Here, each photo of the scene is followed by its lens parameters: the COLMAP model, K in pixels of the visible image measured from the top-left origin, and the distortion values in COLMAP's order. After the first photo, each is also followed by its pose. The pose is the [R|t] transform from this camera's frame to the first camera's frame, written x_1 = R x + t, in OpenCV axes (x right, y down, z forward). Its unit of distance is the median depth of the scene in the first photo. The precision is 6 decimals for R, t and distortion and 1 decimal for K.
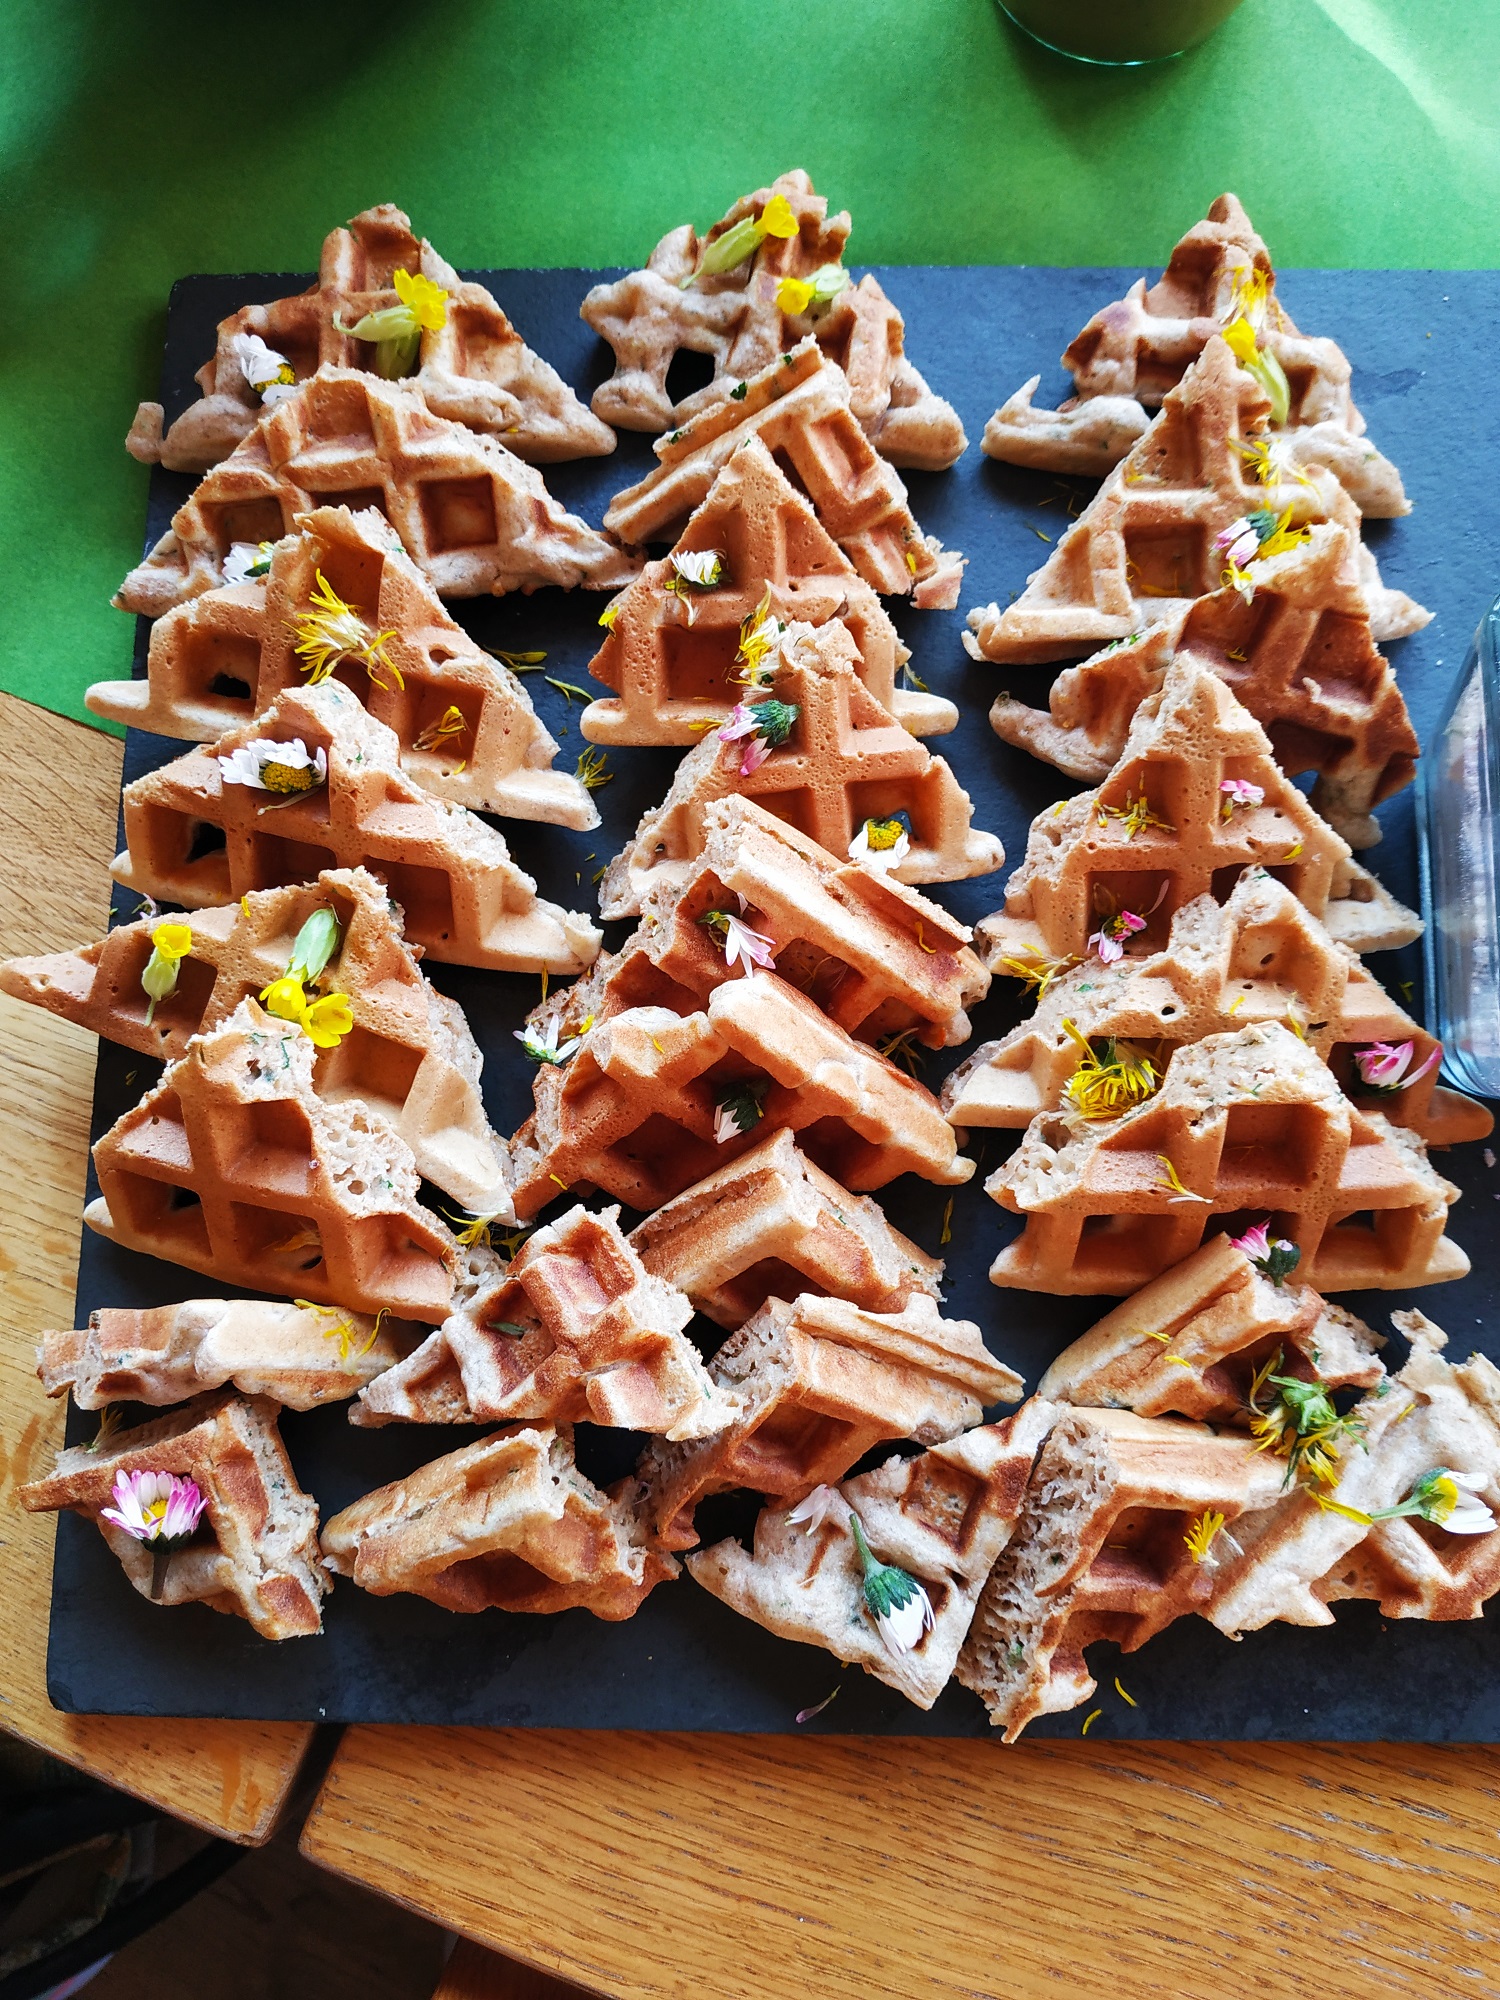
lens RADIAL K [[1556.3, 0, 750.0], [0, 1556.3, 1000.0], [0, 0, 1]] dist [0.008883, -0.063198]
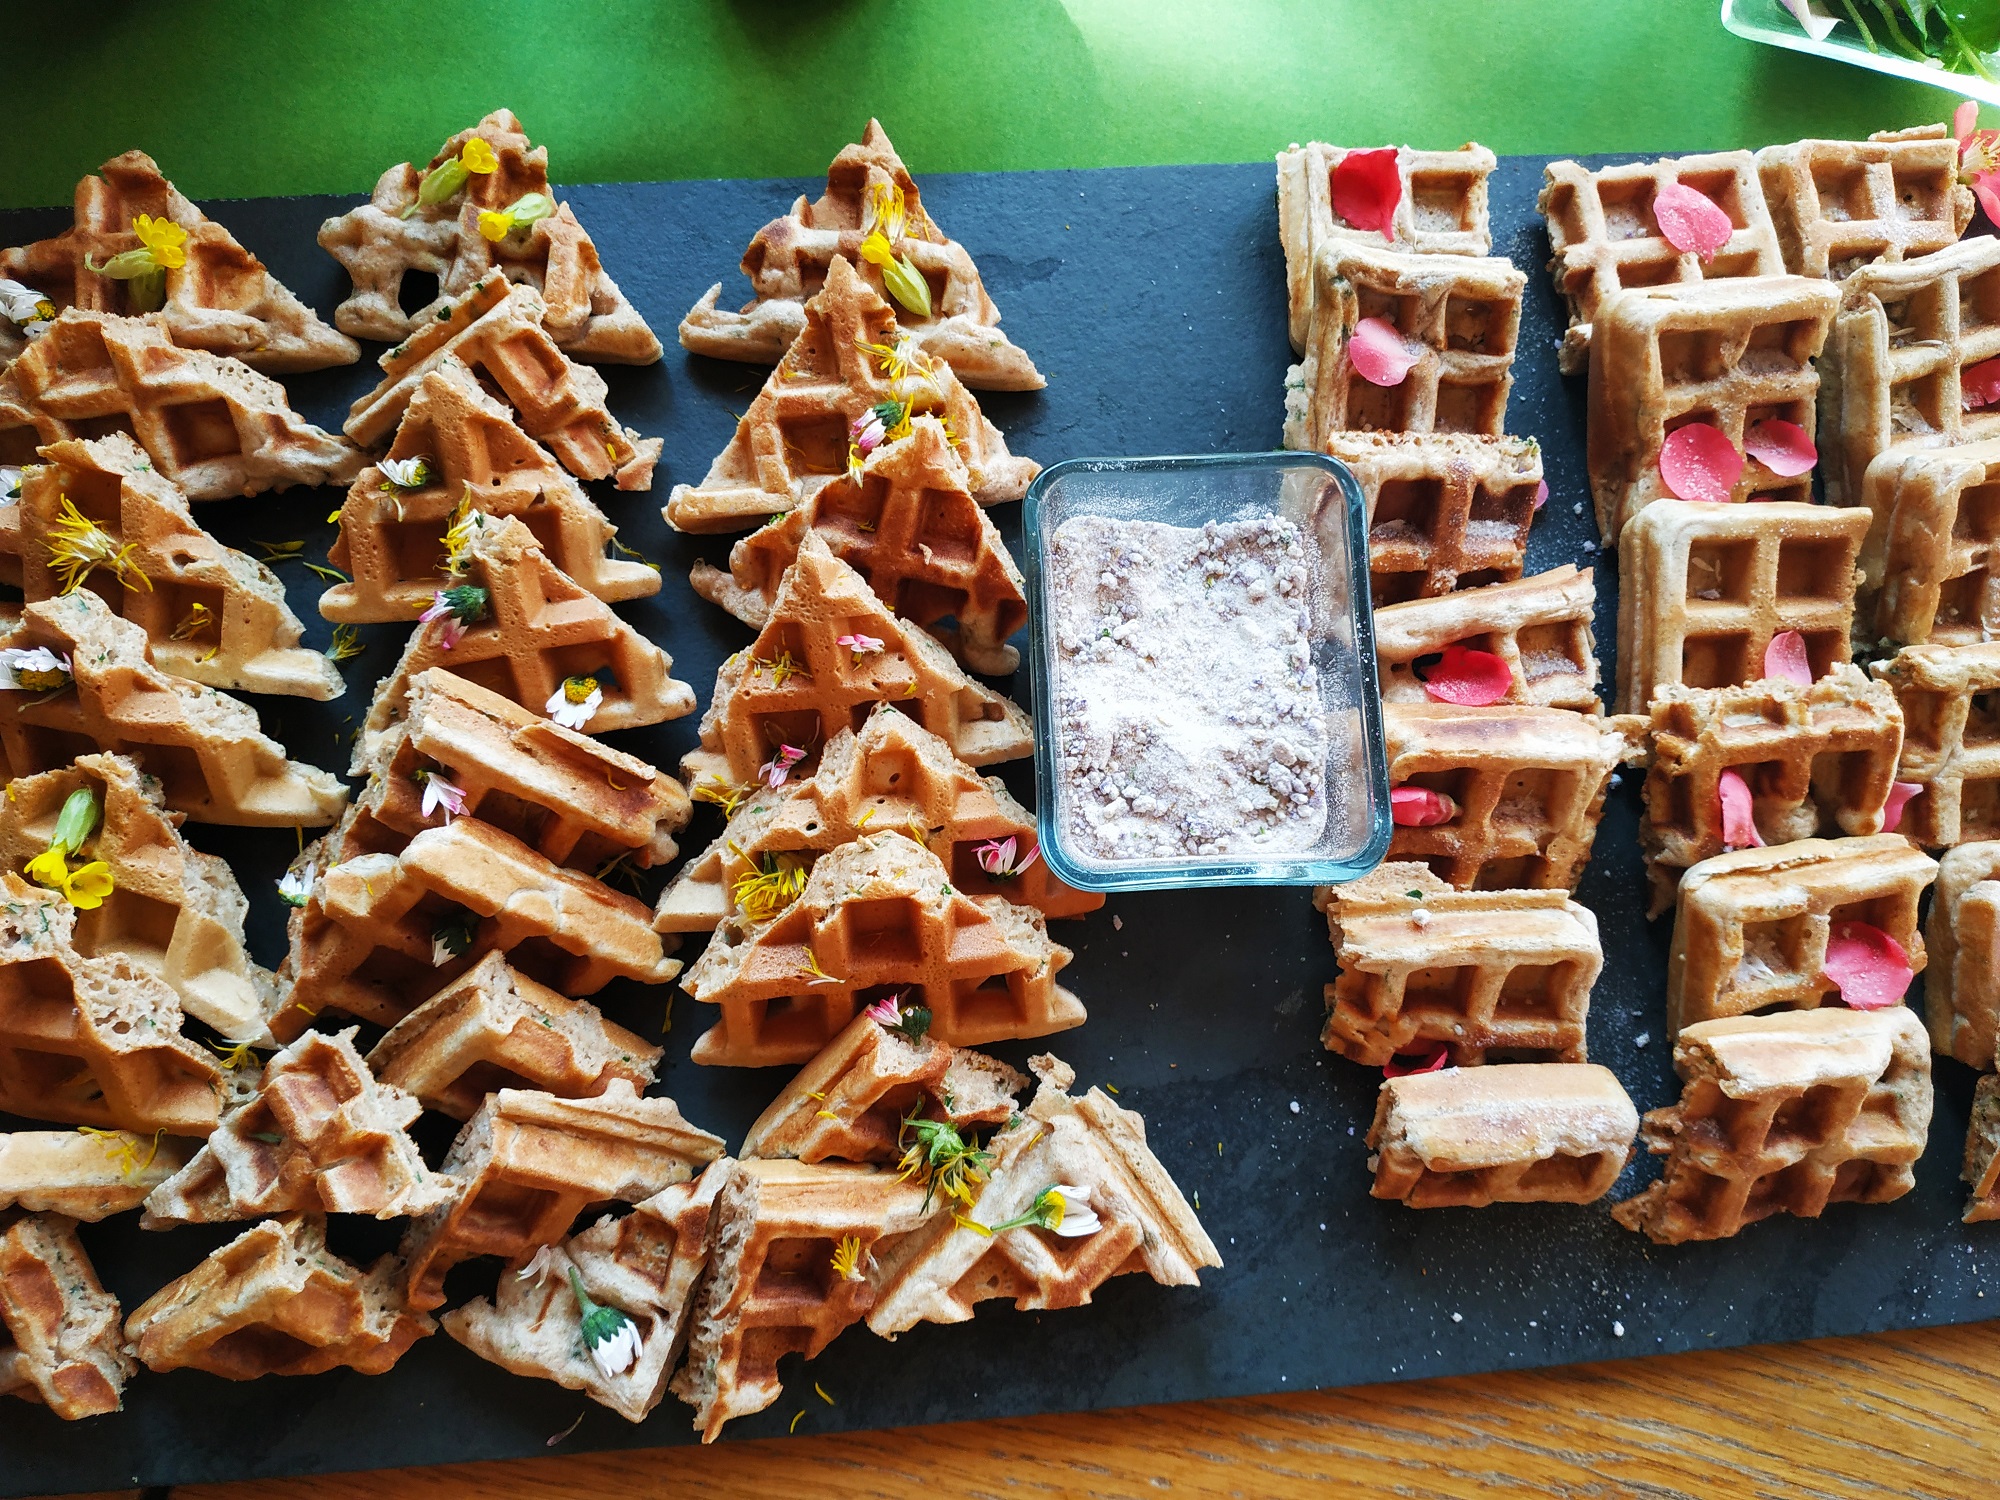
lens RADIAL K [[1564.7, 0, 997.8], [0, 1564.7, 773.7], [0, 0, 1]] dist [-0.008287, -0.012869]
pose [[0.993537, -0.067512, 0.091243, 0.296617], [0.066811, 0.997708, 0.010719, -0.036837], [-0.091758, -0.004554, 0.995771, -0.214373]]
